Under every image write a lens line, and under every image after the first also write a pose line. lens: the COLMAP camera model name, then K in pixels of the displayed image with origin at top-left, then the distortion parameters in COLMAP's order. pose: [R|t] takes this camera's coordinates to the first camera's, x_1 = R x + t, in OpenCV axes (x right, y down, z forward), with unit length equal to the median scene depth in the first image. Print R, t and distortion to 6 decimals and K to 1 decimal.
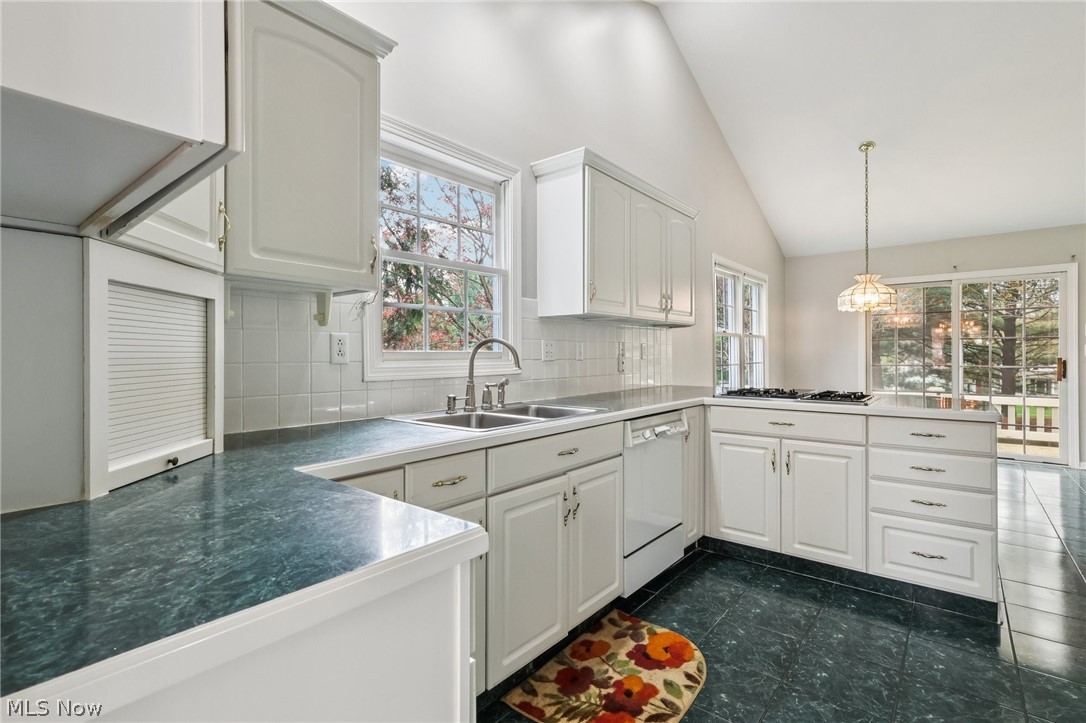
lens RADIAL K [[507.0, 0, 539.5], [0, 507.0, 354.3], [0, 0, 1]] dist [0.003509, 0.001674]
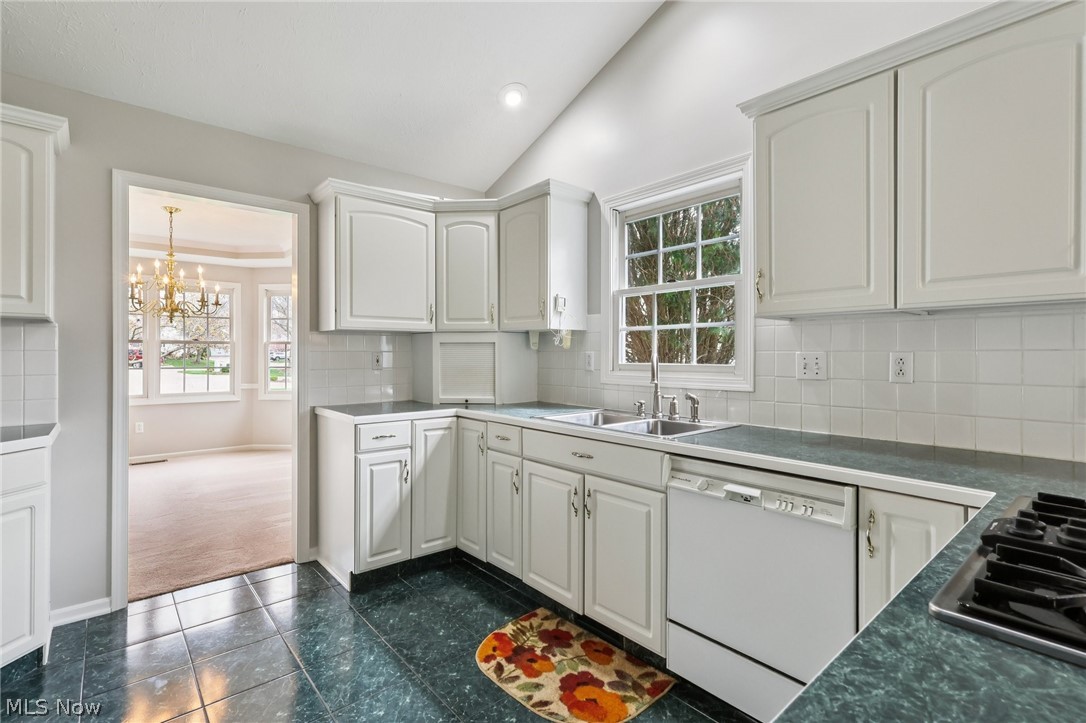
lens RADIAL K [[507.0, 0, 536.8], [0, 507.0, 350.3], [0, 0, 1]] dist [0.003509, 0.001674]
pose [[-0.176558, -0.001831, -0.984289, 1.009158], [0.003584, 0.999990, -0.002503, -0.034911], [0.984284, -0.003969, -0.176550, 0.928079]]
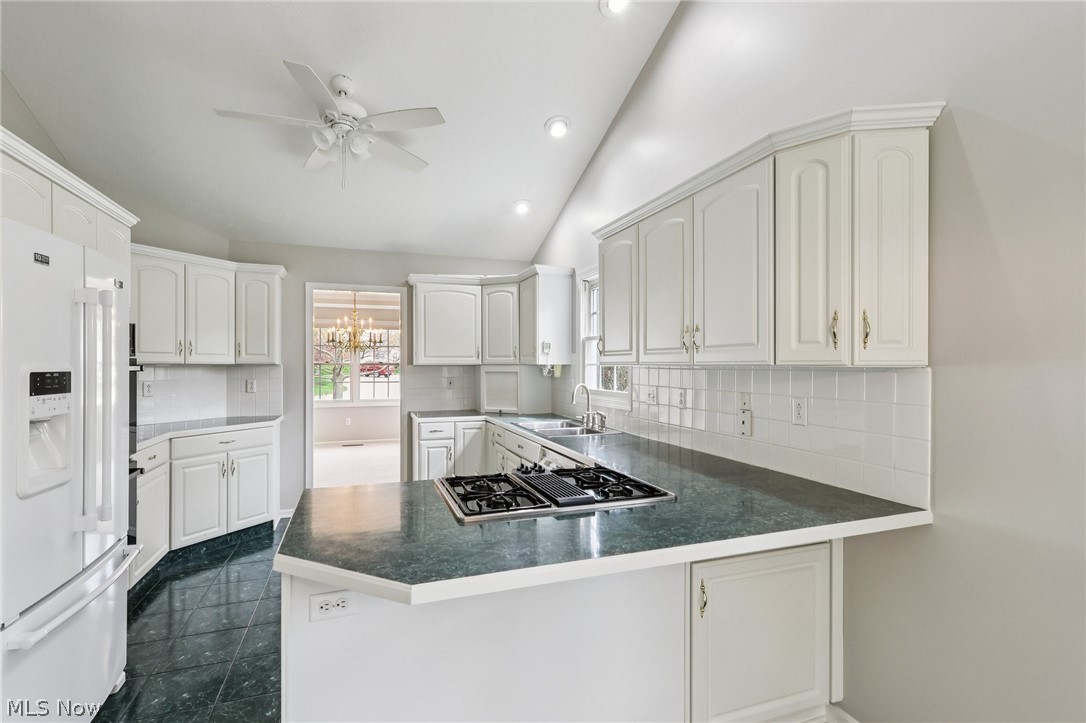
lens RADIAL K [[507.0, 0, 537.3], [0, 507.0, 362.8], [0, 0, 1]] dist [0.003509, 0.001674]
pose [[-0.514718, 0.002278, -0.857357, 1.377124], [0.005268, 0.999986, -0.000506, -0.097463], [0.857343, -0.004777, -0.514723, 1.705352]]
